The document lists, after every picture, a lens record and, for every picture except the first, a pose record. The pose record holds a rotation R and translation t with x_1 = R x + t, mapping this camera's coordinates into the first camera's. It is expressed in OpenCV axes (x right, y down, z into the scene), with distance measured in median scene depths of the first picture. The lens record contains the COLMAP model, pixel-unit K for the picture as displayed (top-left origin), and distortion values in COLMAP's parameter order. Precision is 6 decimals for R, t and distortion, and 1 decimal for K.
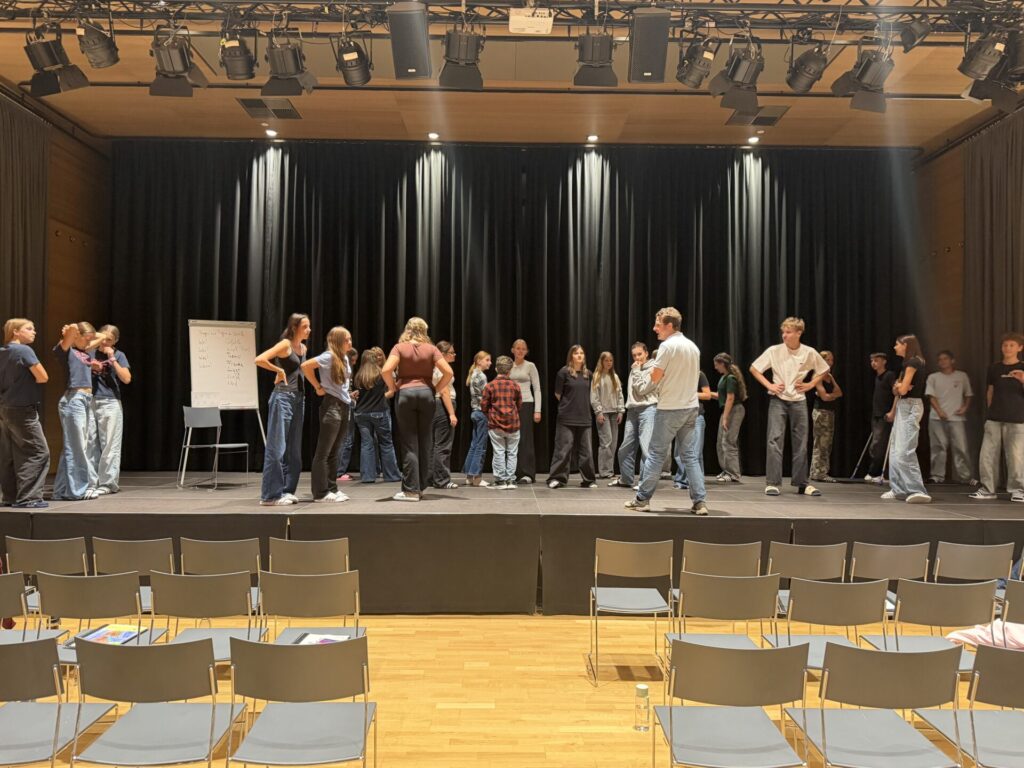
lens RADIAL K [[733.7, 0, 512.0], [0, 733.7, 384.0], [0, 0, 1]] dist [0.160802, -0.235080]
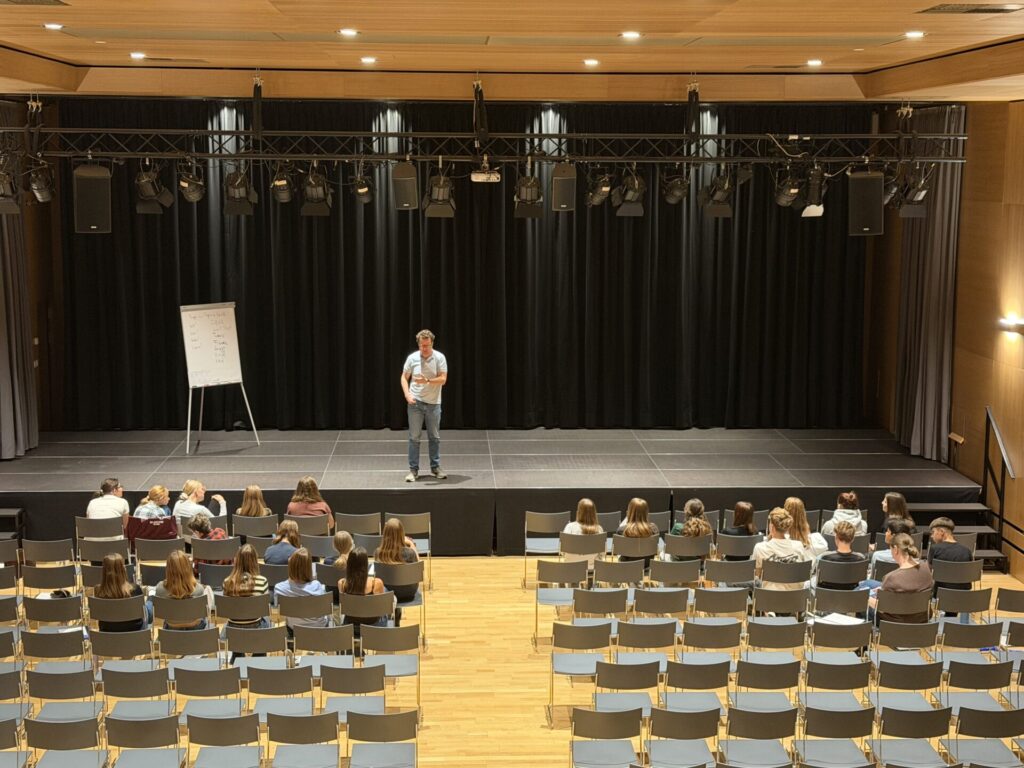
lens RADIAL K [[1520.7, 0, 512.0], [0, 1520.7, 384.0], [0, 0, 1]] dist [0.020236, -0.007660]
pose [[0.999390, -0.010536, 0.033287, -0.022557], [0.004634, 0.984973, 0.172647, -0.490659], [-0.034605, -0.172387, 0.984421, -1.717947]]
